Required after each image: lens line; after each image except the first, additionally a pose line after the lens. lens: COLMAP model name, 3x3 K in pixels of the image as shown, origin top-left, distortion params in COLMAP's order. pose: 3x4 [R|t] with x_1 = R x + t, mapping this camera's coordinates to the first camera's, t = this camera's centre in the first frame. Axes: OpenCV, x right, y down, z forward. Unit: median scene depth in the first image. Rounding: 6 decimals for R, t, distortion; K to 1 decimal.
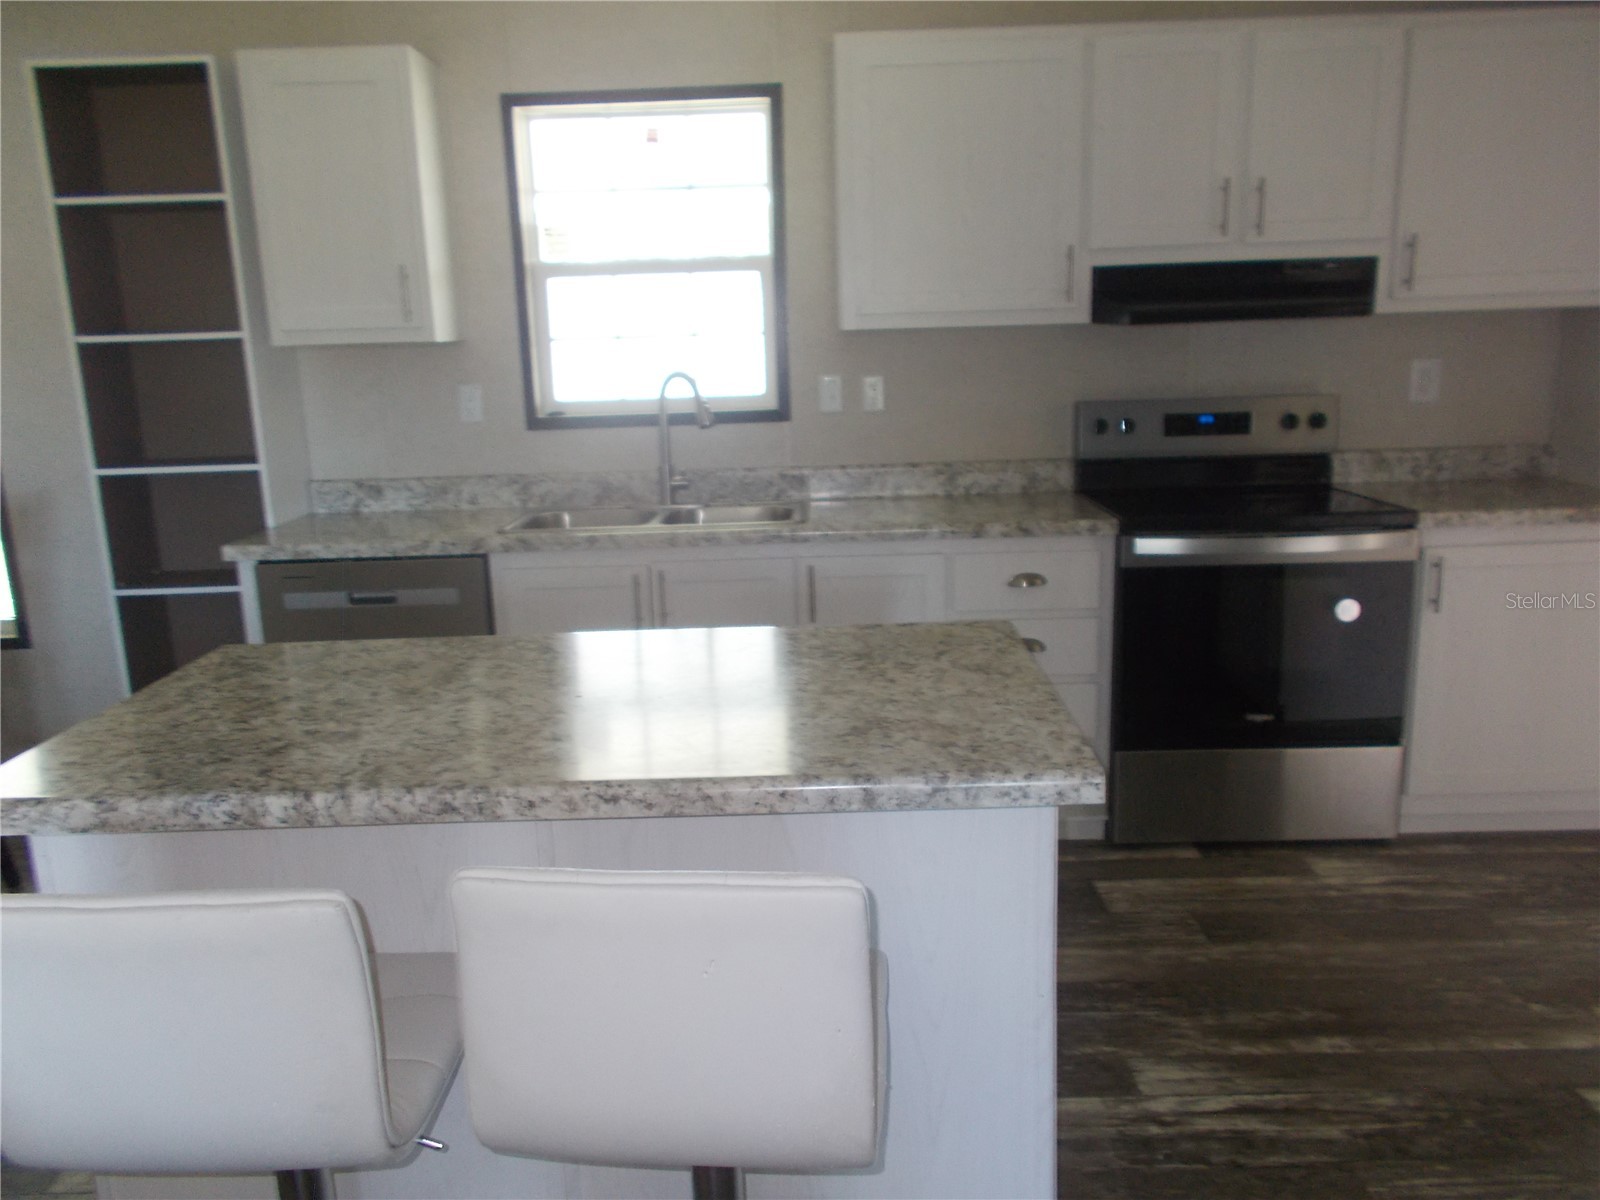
lens RADIAL K [[1251.6, 0, 802.6], [0, 1251.6, 601.4], [0, 0, 1]] dist [0.026148, -0.014097]
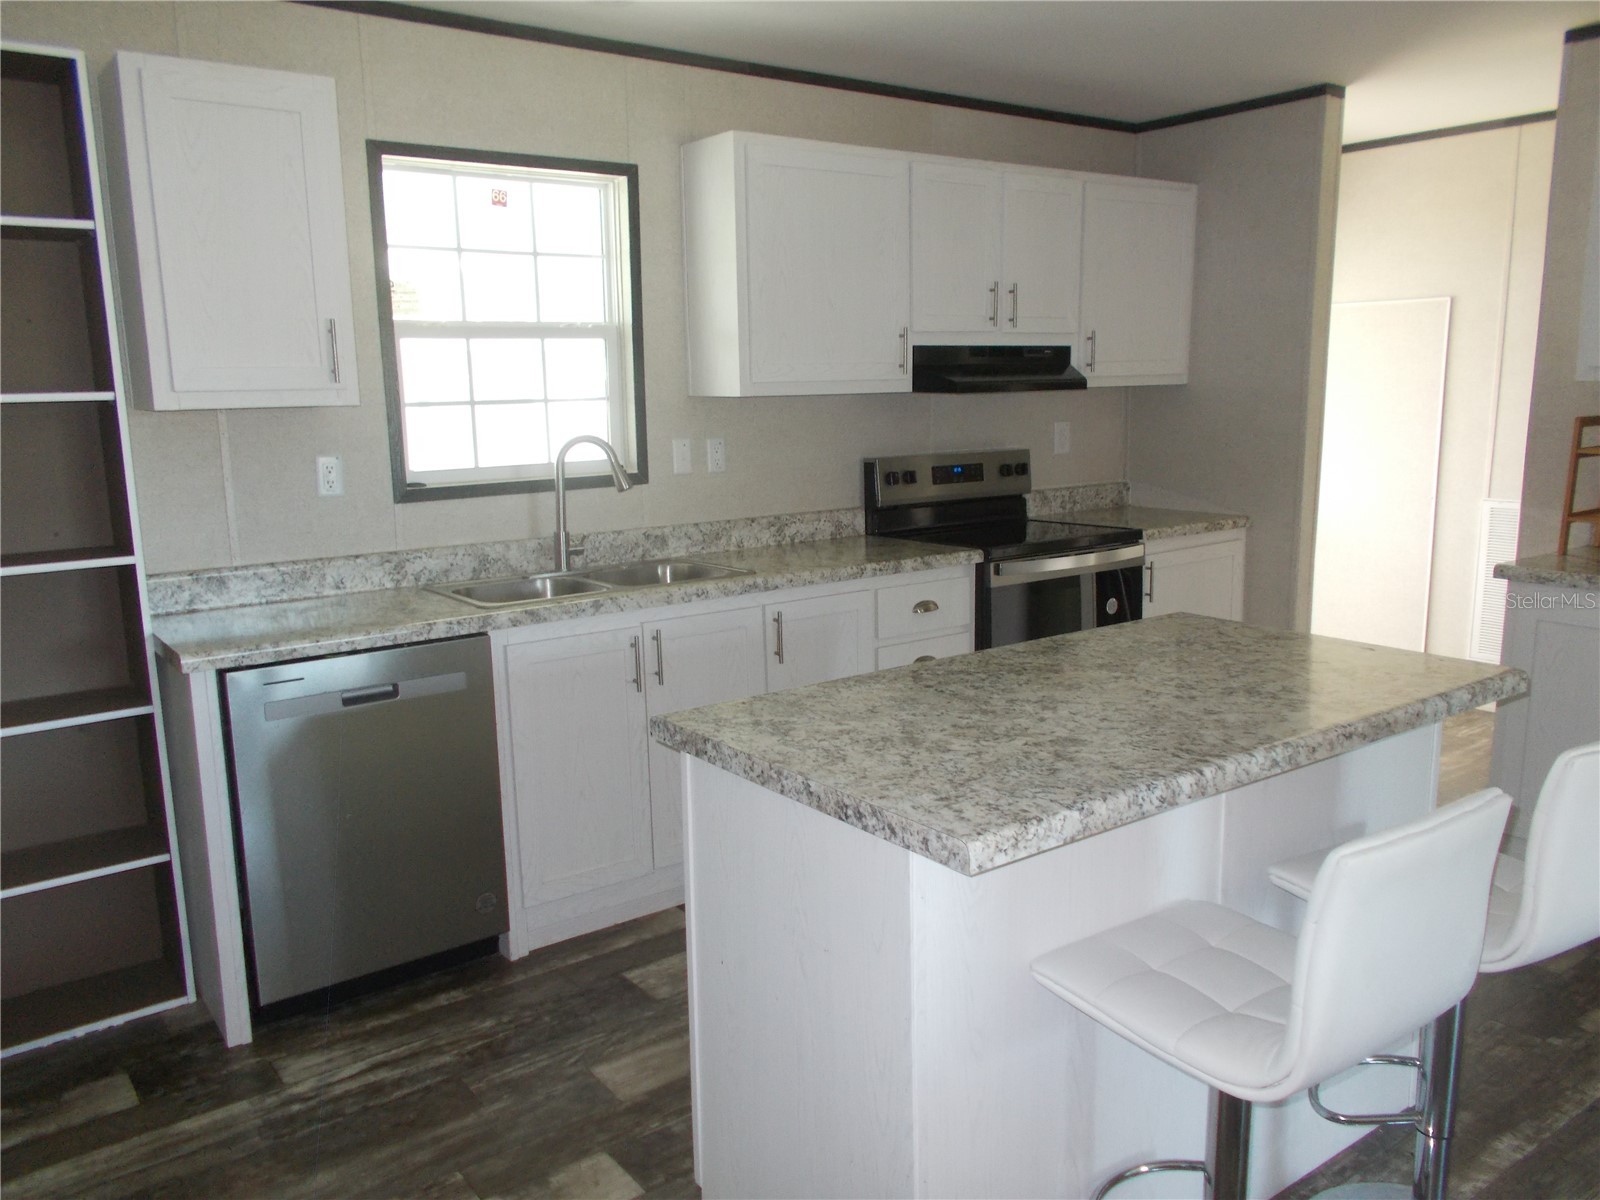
lens RADIAL K [[1251.6, 0, 802.6], [0, 1251.6, 601.4], [0, 0, 1]] dist [0.026148, -0.014097]
pose [[0.803079, -0.088868, 0.589208, -0.578359], [0.124770, 0.991975, -0.020443, -0.010979], [-0.582663, 0.089933, 0.807723, 0.108232]]
